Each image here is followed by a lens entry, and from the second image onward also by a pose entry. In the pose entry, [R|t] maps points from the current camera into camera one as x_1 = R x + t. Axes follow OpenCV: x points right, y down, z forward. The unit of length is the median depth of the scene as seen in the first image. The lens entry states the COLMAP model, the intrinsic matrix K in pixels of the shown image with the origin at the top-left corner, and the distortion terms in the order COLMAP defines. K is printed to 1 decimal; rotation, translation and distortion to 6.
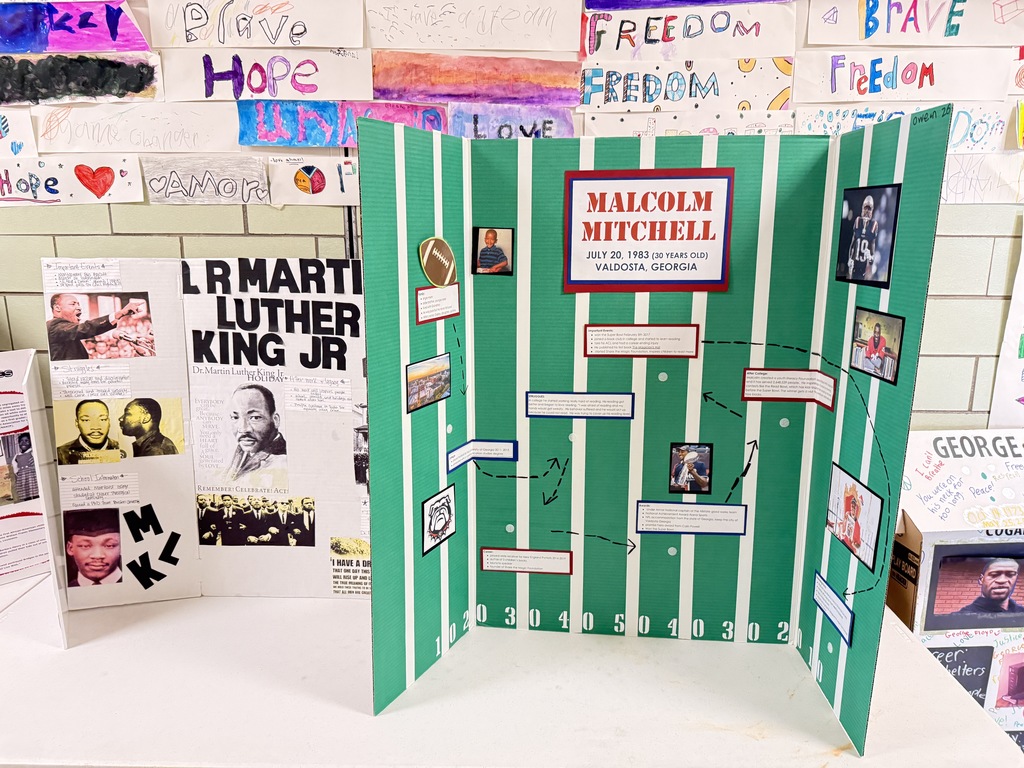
lens RADIAL K [[725.5, 0, 512.0], [0, 725.5, 384.0], [0, 0, 1]] dist [-0.003526, -0.006397]
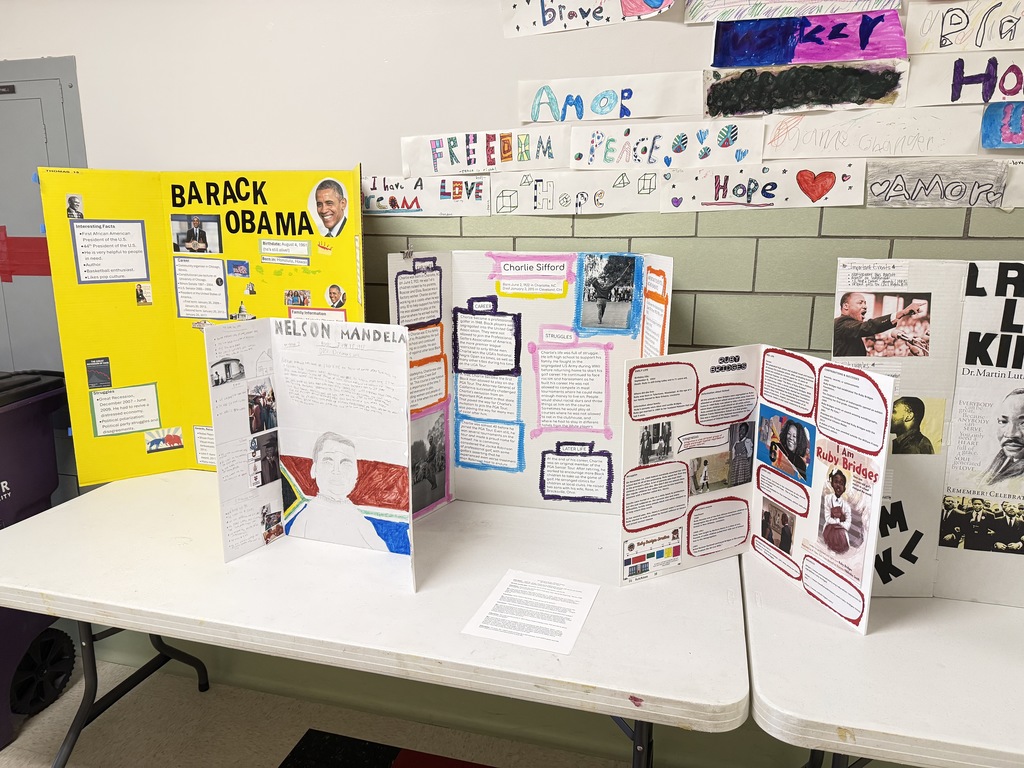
lens RADIAL K [[725.5, 0, 512.0], [0, 725.5, 384.0], [0, 0, 1]] dist [-0.003526, -0.006397]
pose [[0.967389, 0.053554, -0.247570, -0.762701], [-0.056141, 0.998417, -0.003397, 0.034702], [0.246996, 0.017185, 0.968864, -0.119761]]
